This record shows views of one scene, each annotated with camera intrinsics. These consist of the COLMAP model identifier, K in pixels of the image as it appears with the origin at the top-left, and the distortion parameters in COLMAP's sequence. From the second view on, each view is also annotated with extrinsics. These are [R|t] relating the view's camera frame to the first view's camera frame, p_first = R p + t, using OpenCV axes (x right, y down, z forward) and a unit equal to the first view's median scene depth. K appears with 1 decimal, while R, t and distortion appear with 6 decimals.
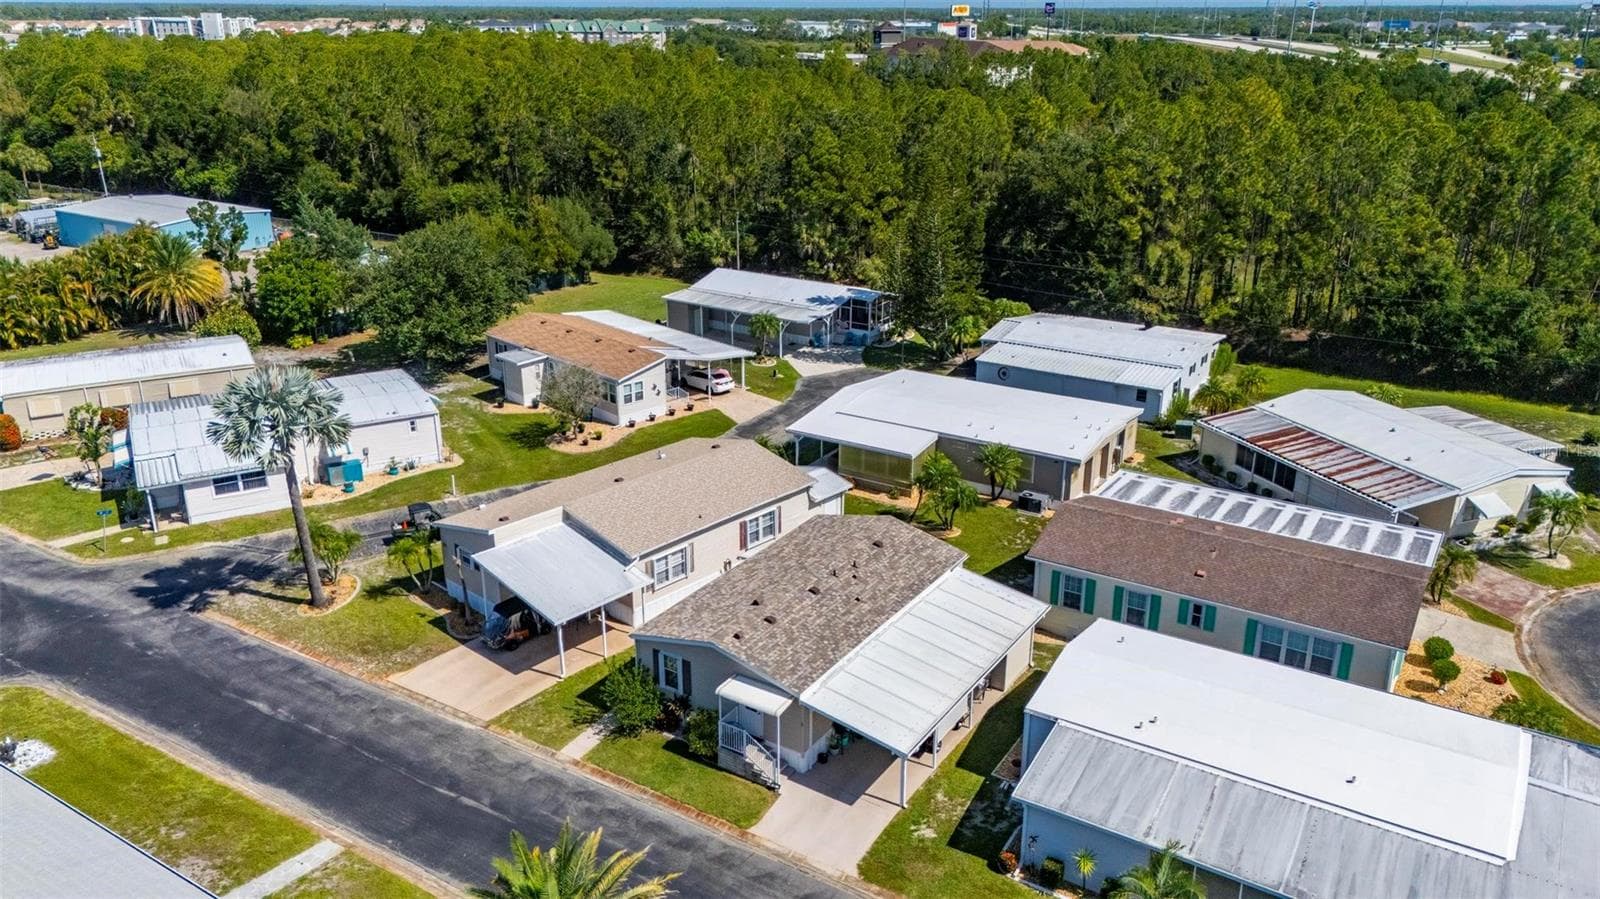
lens RADIAL K [[1183.1, 0, 795.6], [0, 1183.1, 461.1], [0, 0, 1]] dist [0.087600, -0.094582]
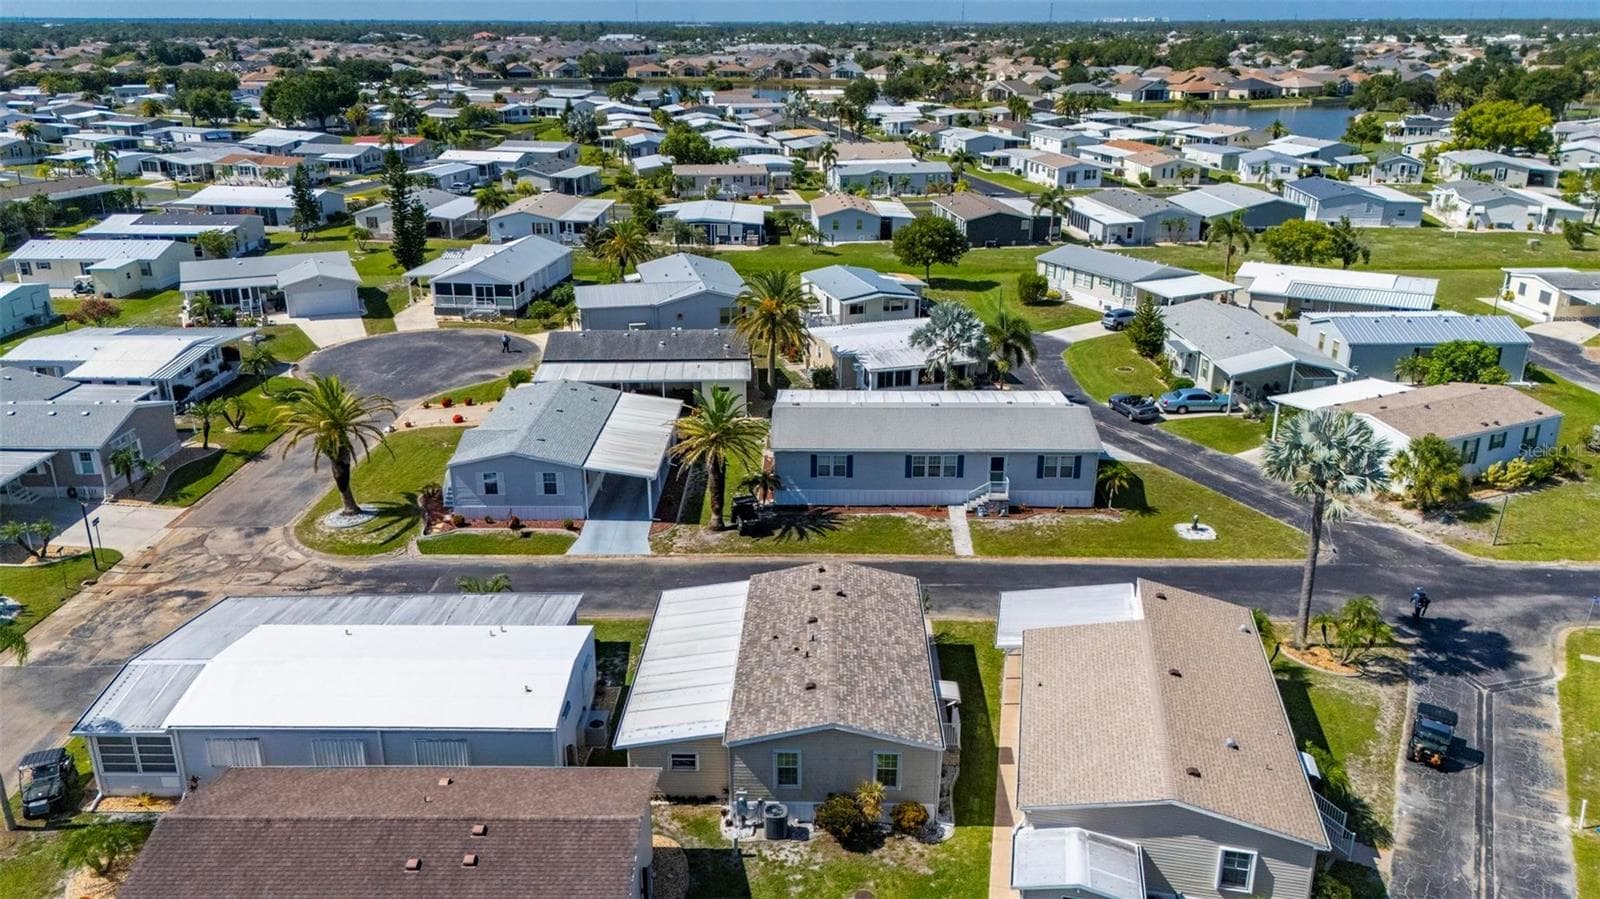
lens RADIAL K [[1171.3, 0, 805.4], [0, 1171.3, 456.4], [0, 0, 1]] dist [0.031230, -0.011711]
pose [[-0.850909, 0.187365, -0.490763, 0.339051], [-0.182099, 0.771096, 0.610124, -0.430007], [0.492741, 0.608528, -0.622013, 1.037662]]
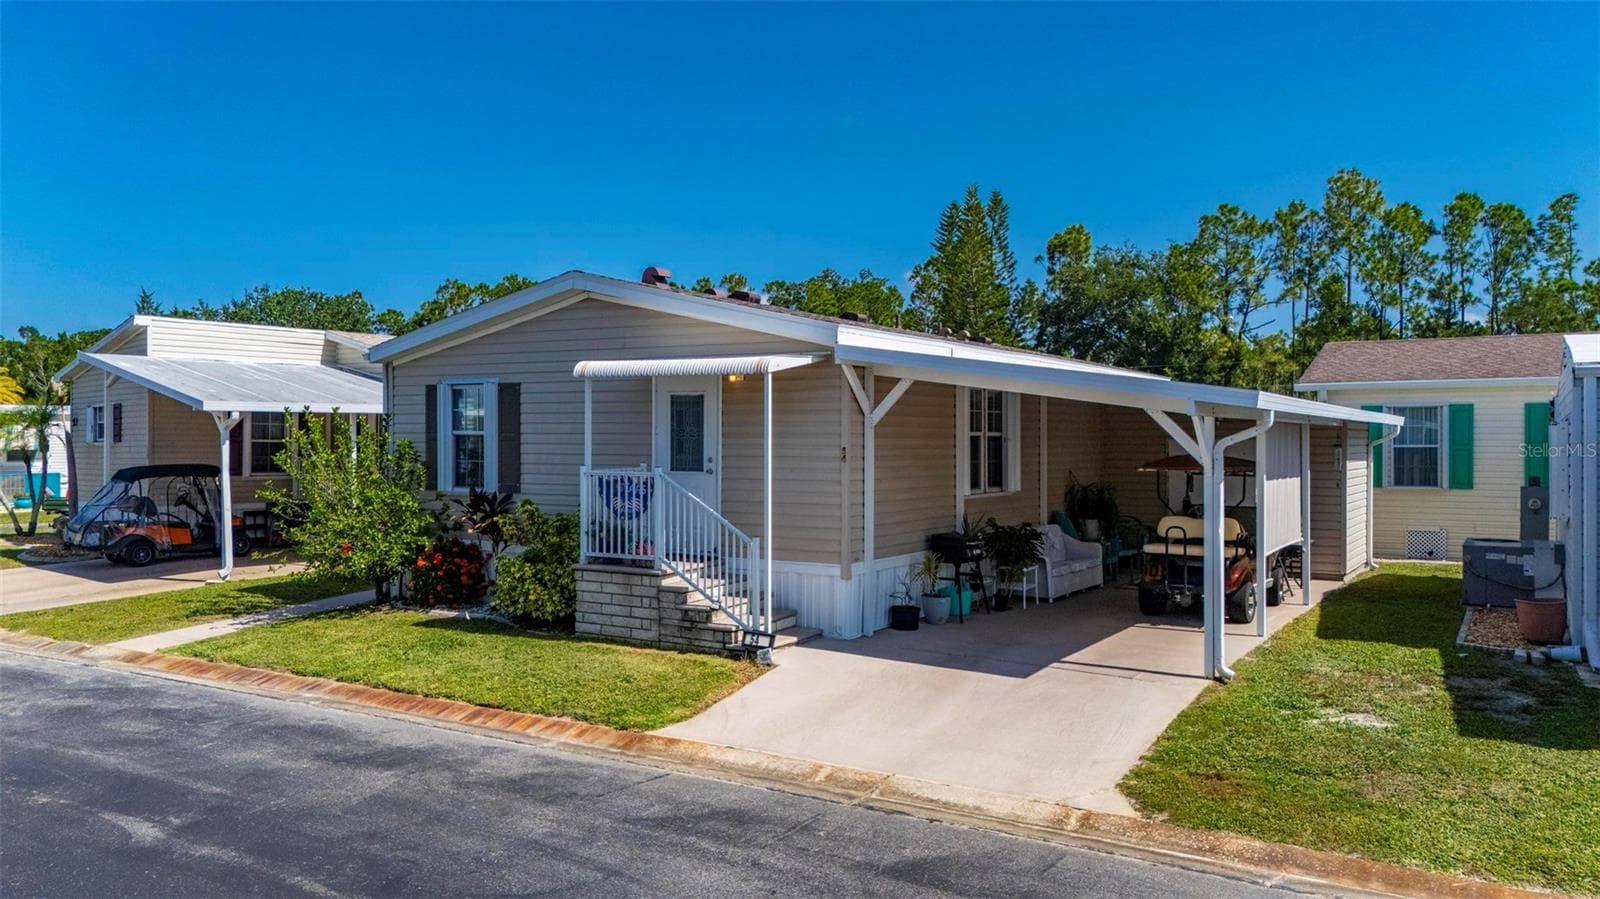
lens RADIAL K [[1183.1, 0, 804.9], [0, 1183.1, 438.3], [0, 0, 1]] dist [0.087600, -0.094582]
pose [[0.999723, -0.001256, 0.023487, -0.007217], [0.009656, 0.932462, -0.361140, 0.197491], [-0.021447, 0.361267, 0.932216, 0.422814]]
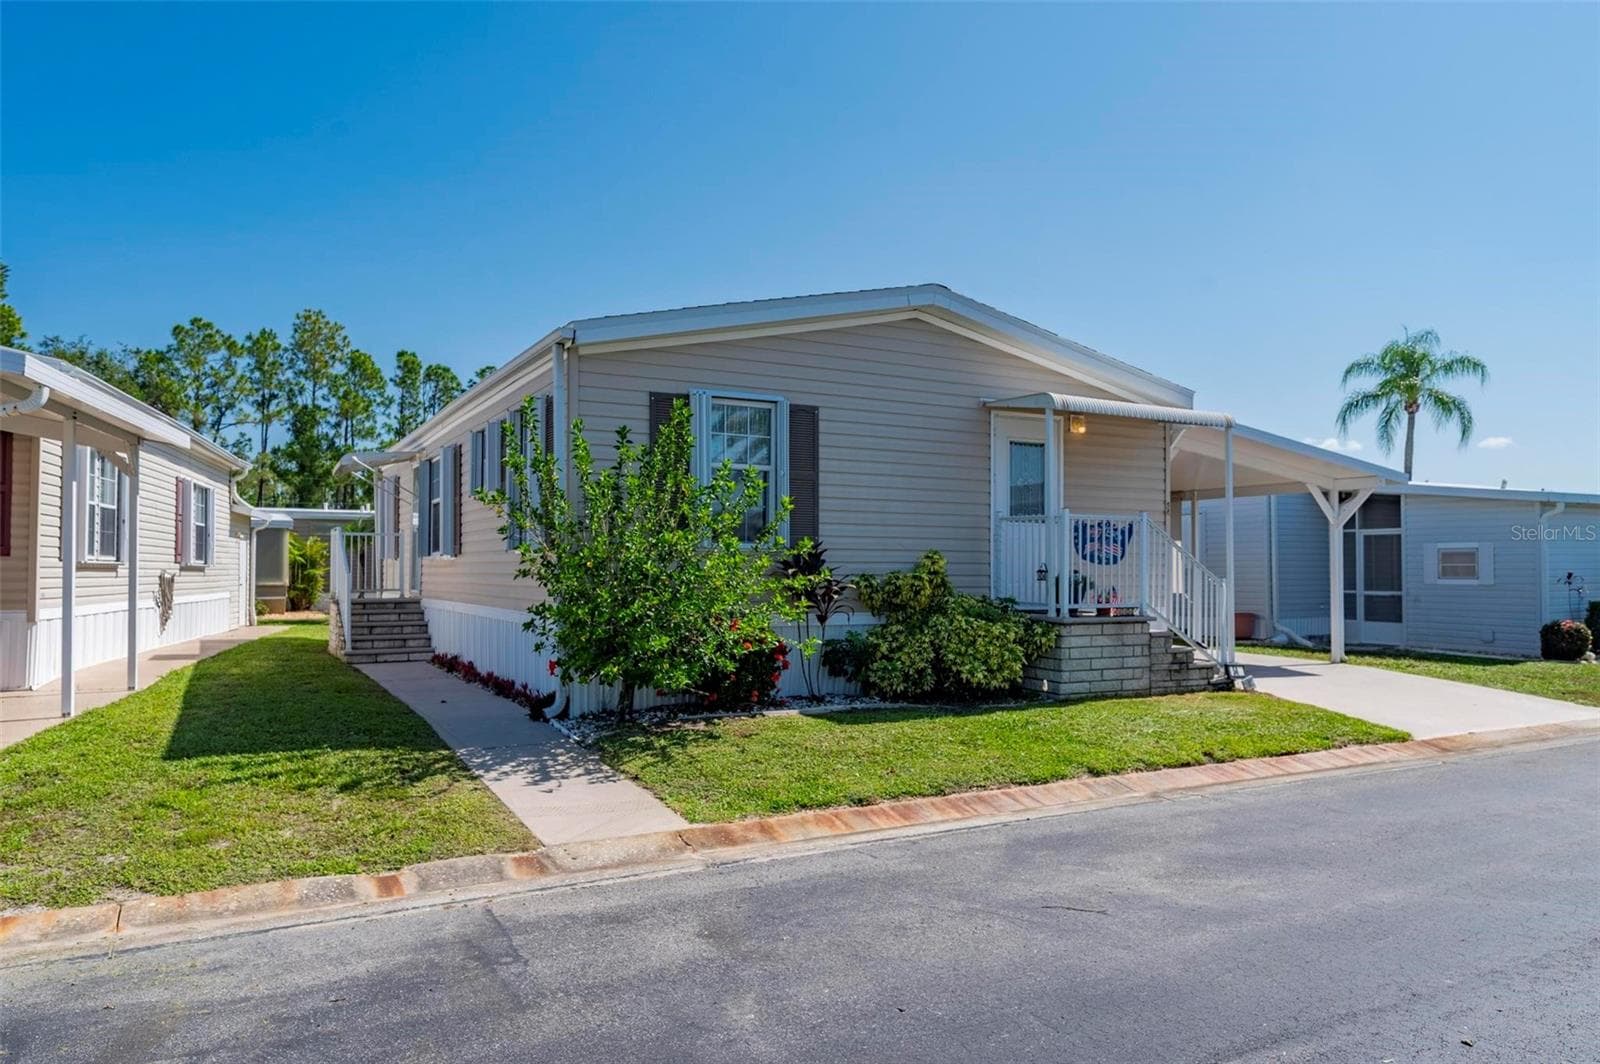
lens RADIAL K [[1052.1, 0, 811.0], [0, 1052.1, 544.9], [0, 0, 1]] dist [0.015462, -0.009070]
pose [[0.475024, 0.018101, 0.879786, -0.191401], [0.317063, 0.929114, -0.190309, 0.154055], [-0.820867, 0.369349, 0.435613, 0.570457]]
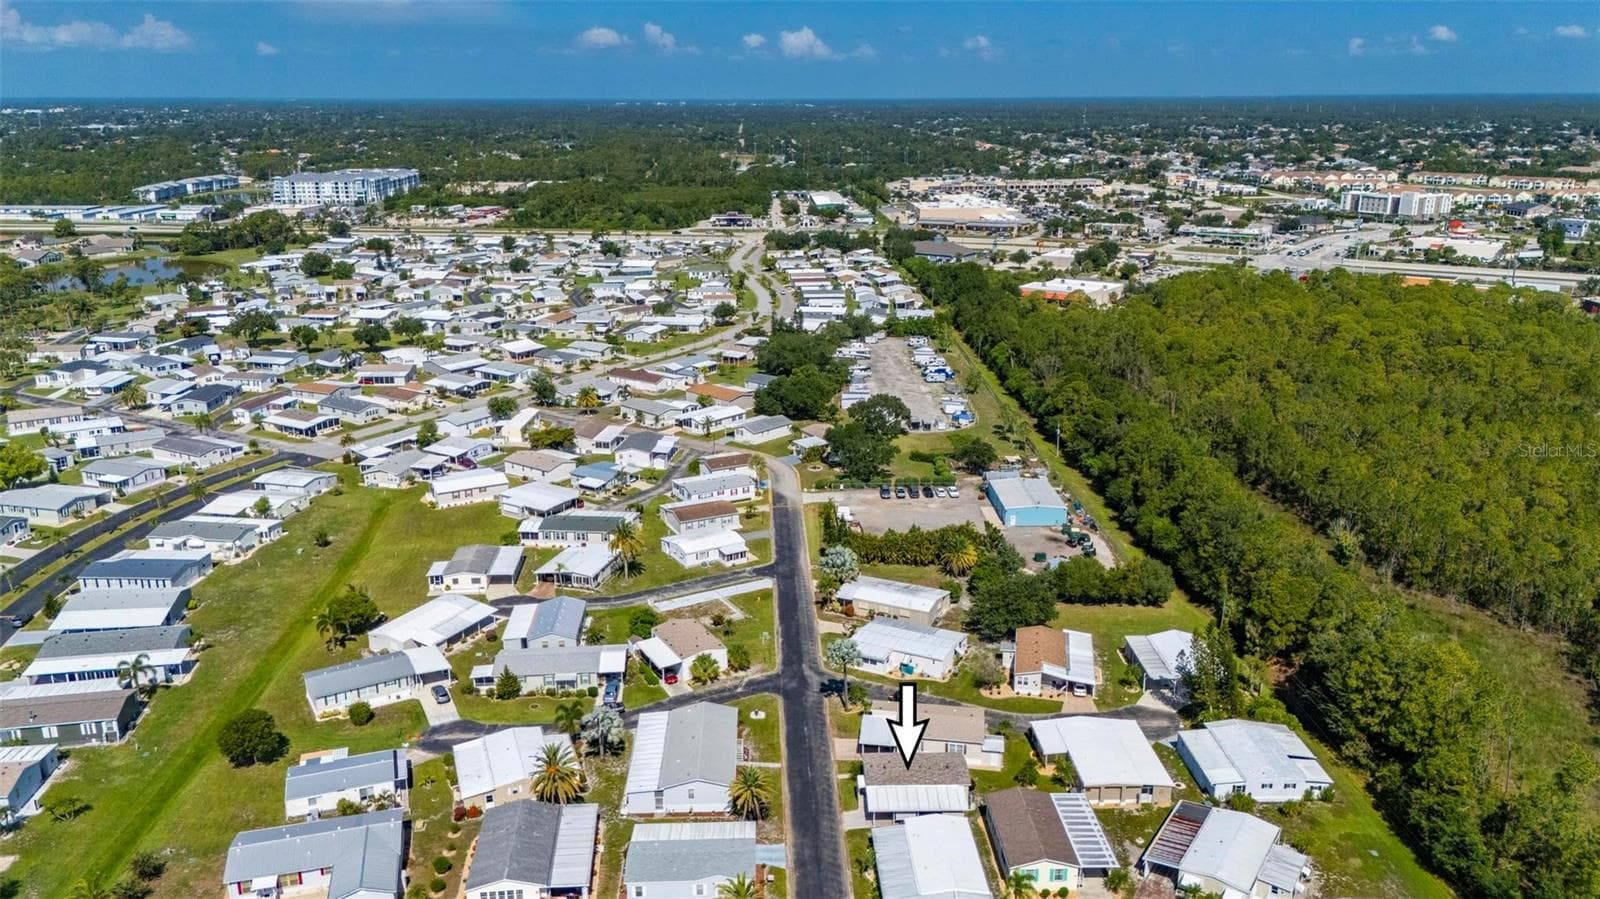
lens RADIAL K [[1183.1, 0, 798.6], [0, 1183.1, 442.0], [0, 0, 1]] dist [0.087600, -0.094582]
pose [[0.568241, 0.229039, -0.790344, 1.497627], [-0.292478, 0.953980, 0.066174, -0.587812], [0.769129, 0.193555, 0.609079, -0.948194]]
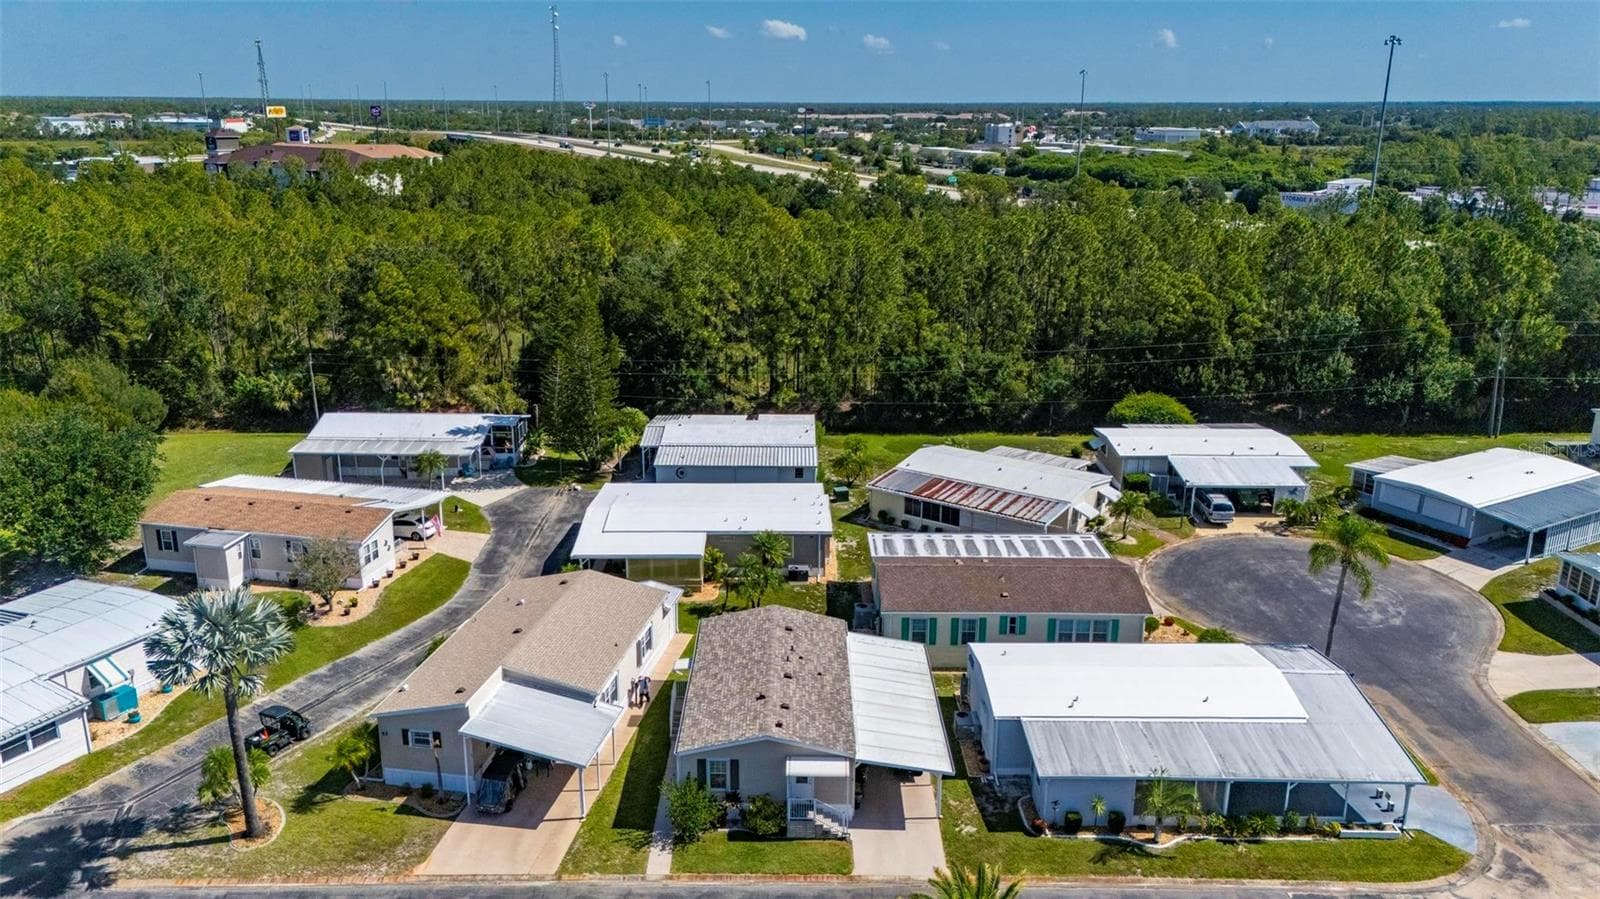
lens RADIAL K [[1183.1, 0, 788.5], [0, 1183.1, 446.4], [0, 0, 1]] dist [0.087600, -0.094582]
pose [[0.844770, -0.148773, 0.514034, -0.378385], [0.189176, 0.981577, -0.026802, -0.057612], [-0.500576, 0.119884, 0.857351, -0.039968]]
